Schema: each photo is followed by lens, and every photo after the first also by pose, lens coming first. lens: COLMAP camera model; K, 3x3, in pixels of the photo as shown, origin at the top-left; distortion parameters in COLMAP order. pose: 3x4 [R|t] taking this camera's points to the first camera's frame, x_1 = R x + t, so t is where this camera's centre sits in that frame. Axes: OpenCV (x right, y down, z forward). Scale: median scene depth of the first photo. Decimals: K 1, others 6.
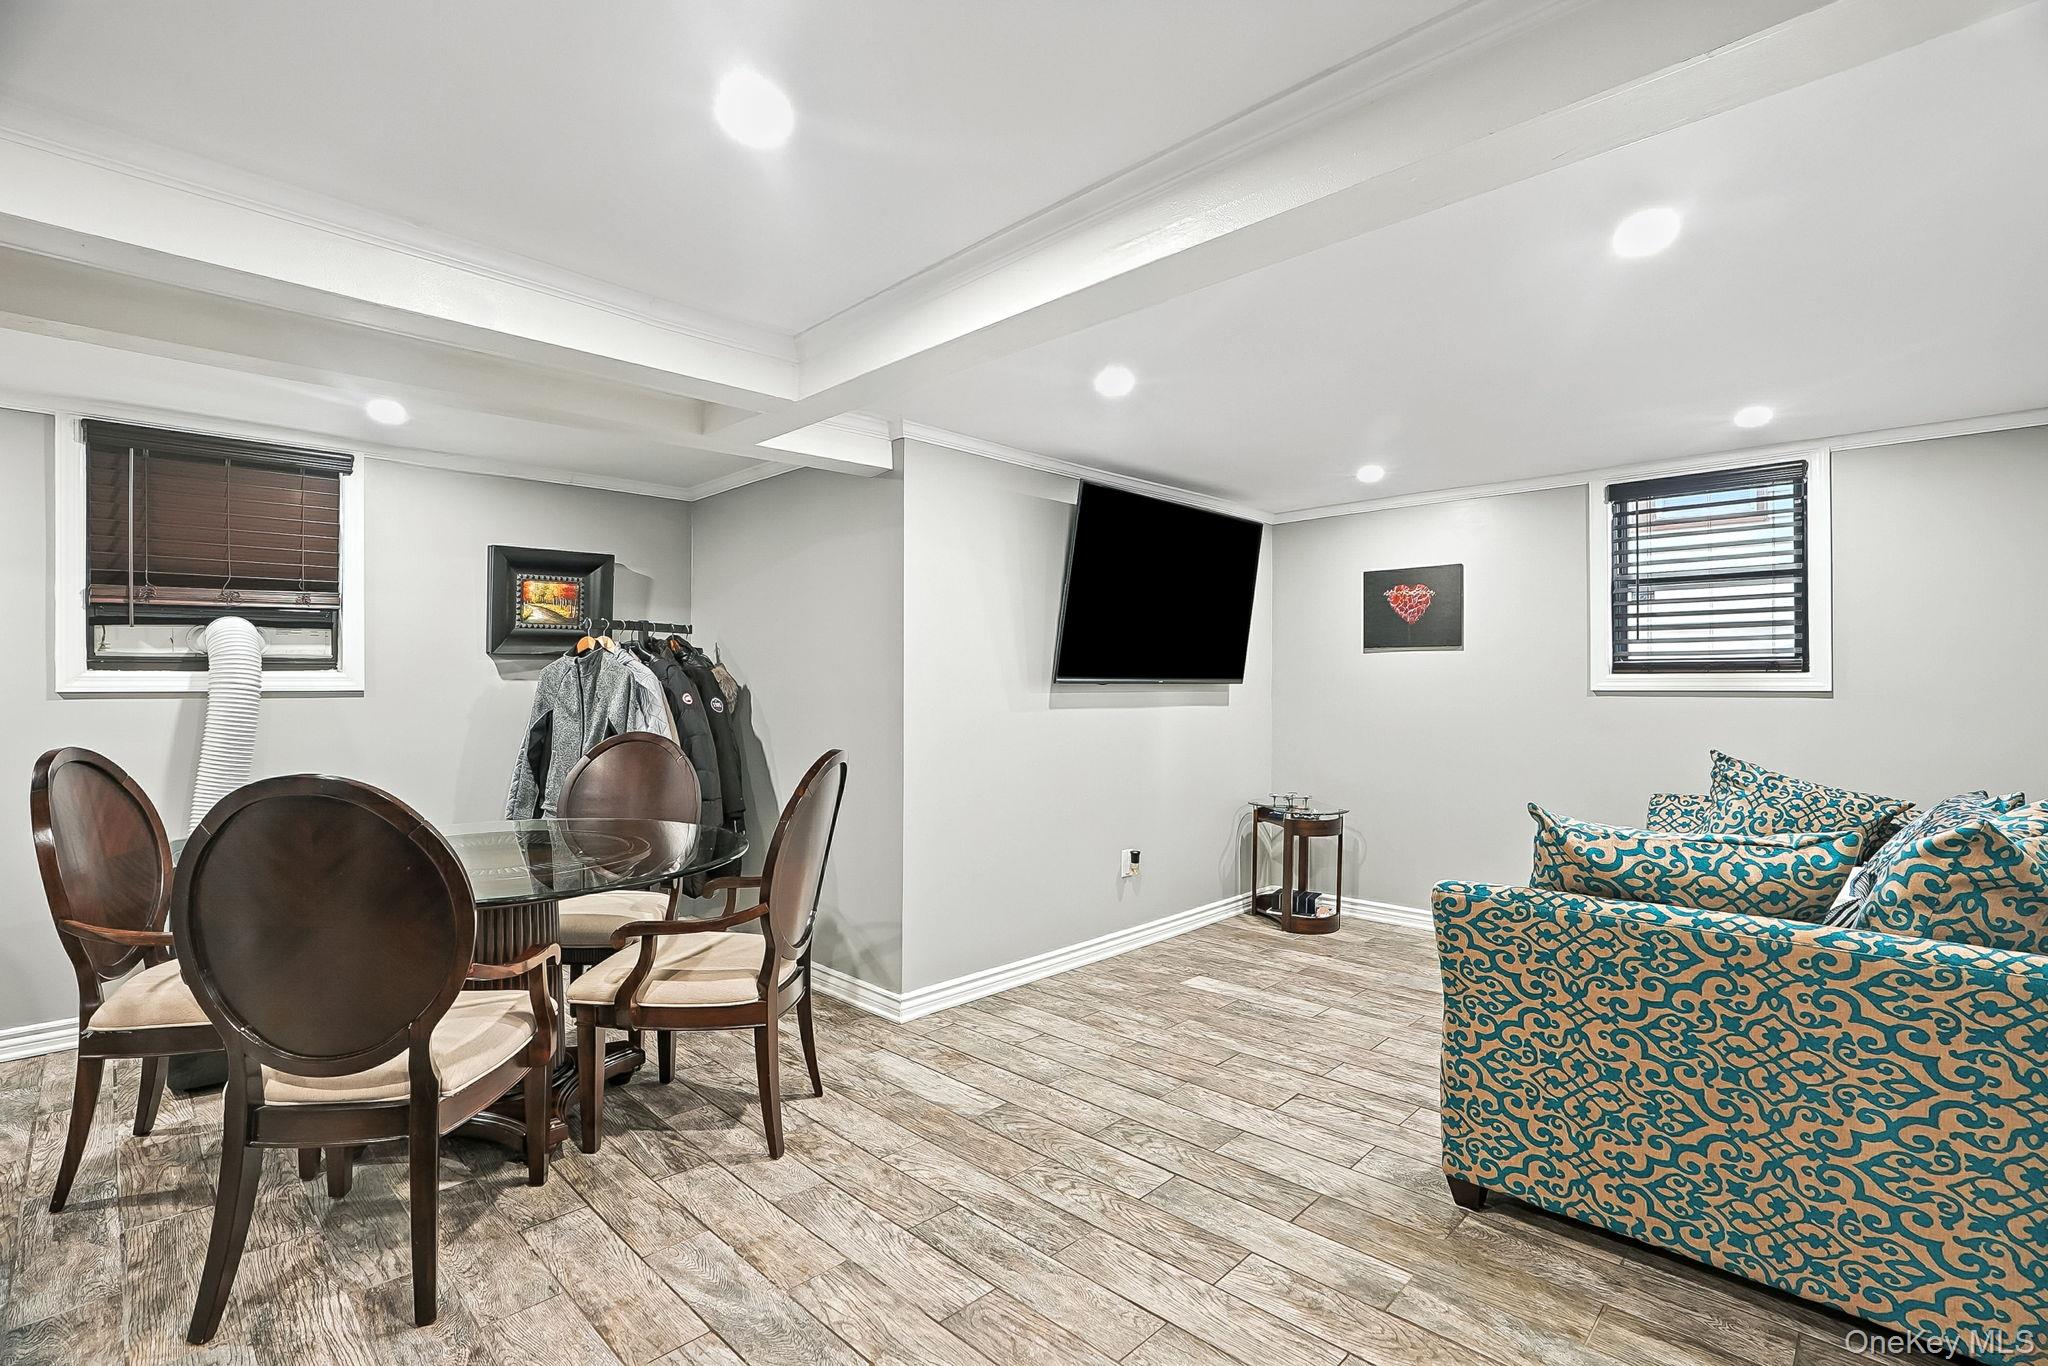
lens RADIAL K [[988.5, 0, 1008.8], [0, 988.5, 671.6], [0, 0, 1]] dist [-0.051446, 0.016855]
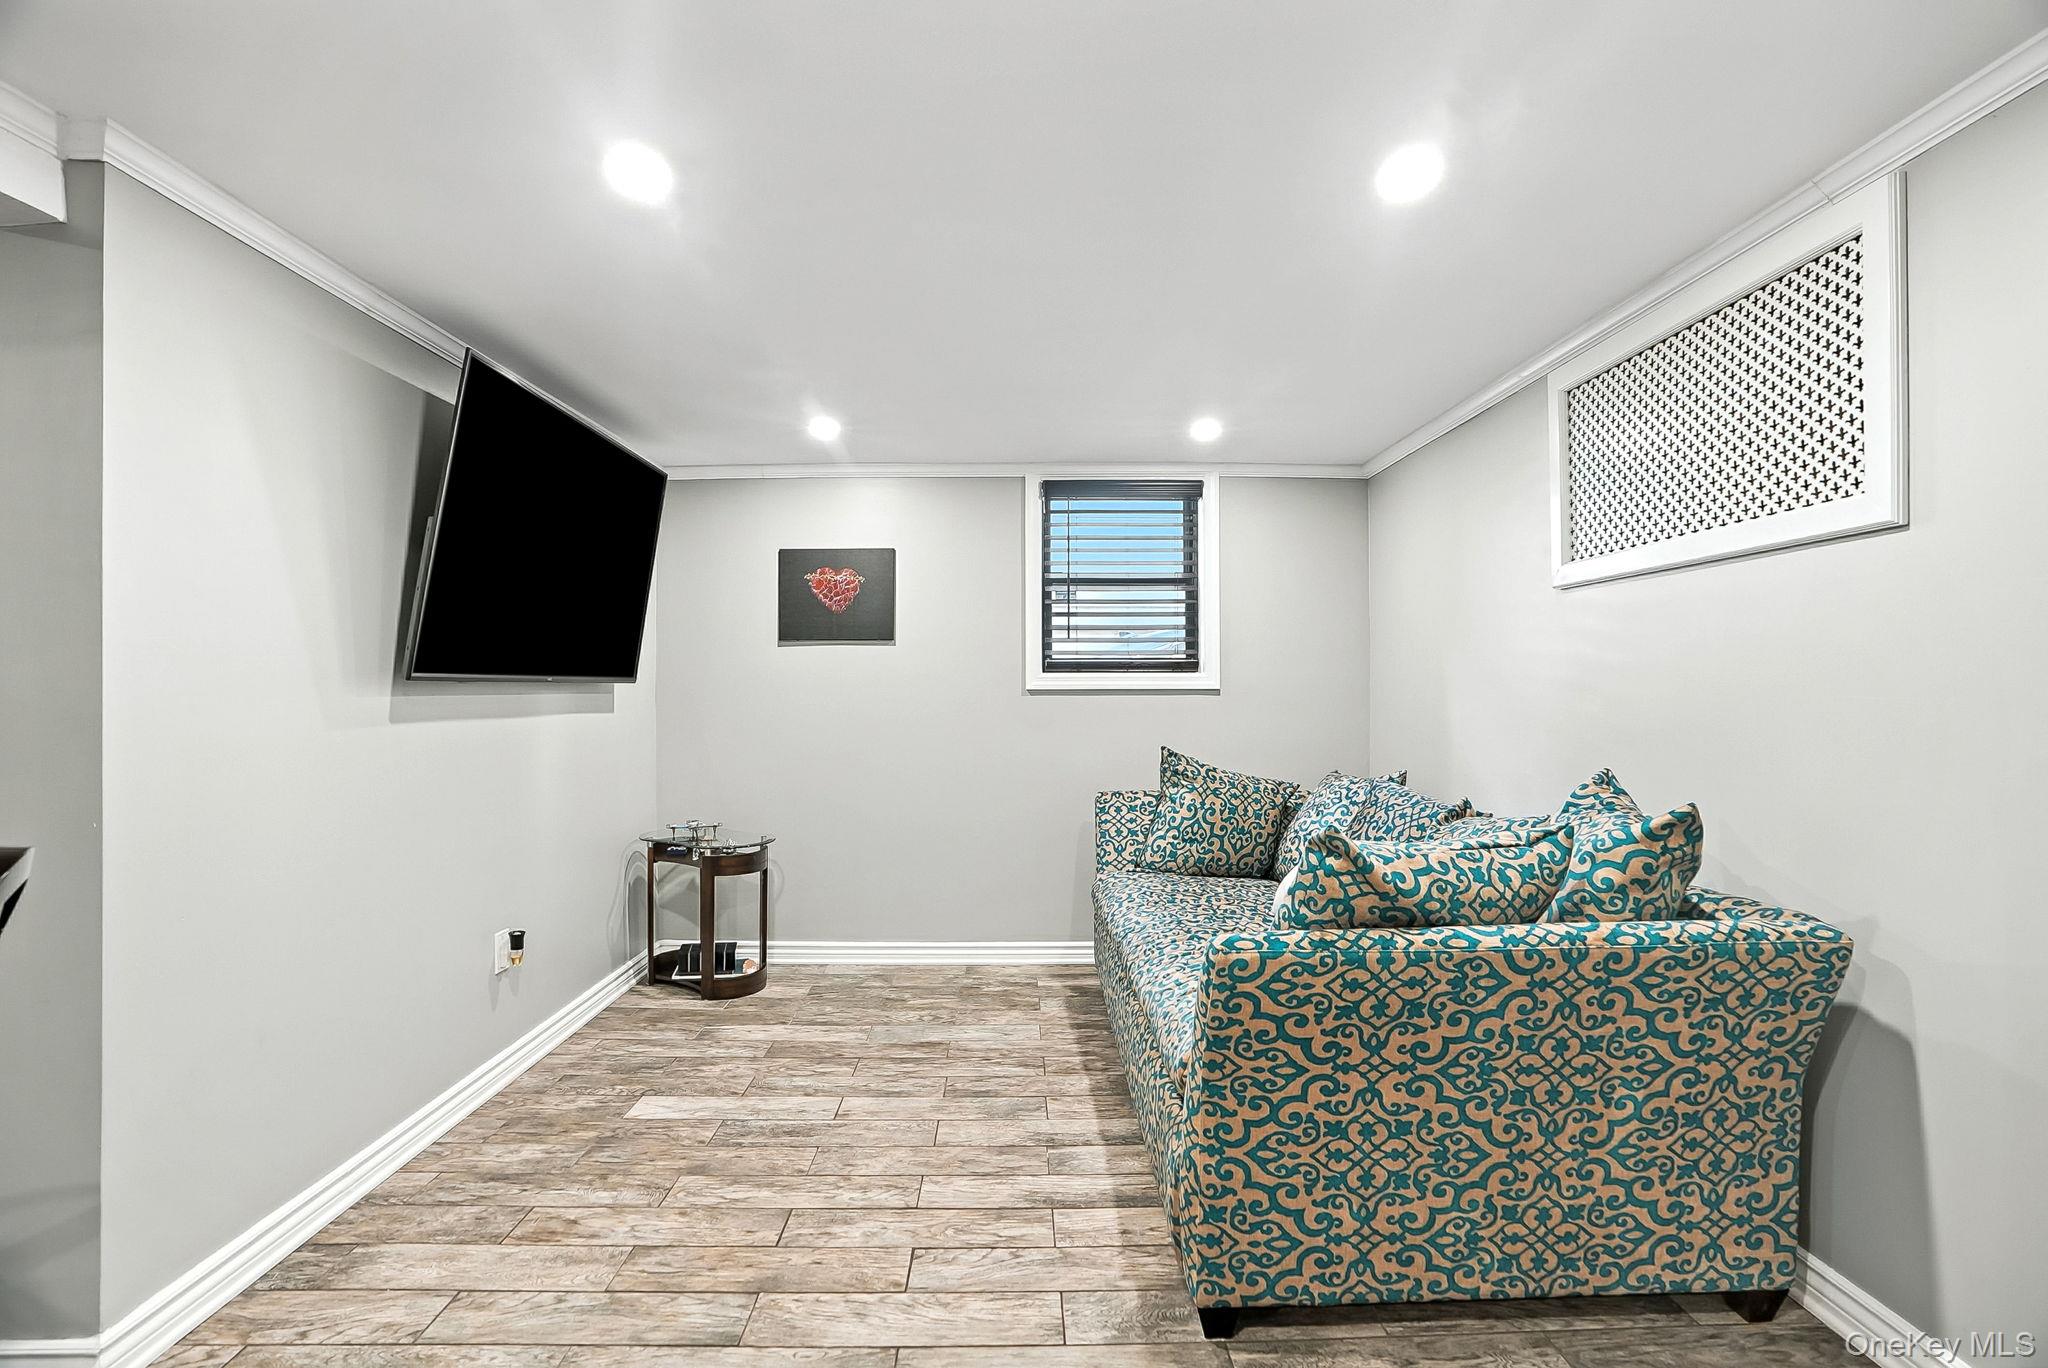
lens RADIAL K [[988.5, 0, 1046.2], [0, 988.5, 688.1], [0, 0, 1]] dist [-0.051446, 0.016855]
pose [[0.688800, -0.005106, 0.724933, -0.193265], [-0.004708, 0.999923, 0.011516, 0.011244], [-0.724936, -0.011345, 0.688723, 0.542664]]
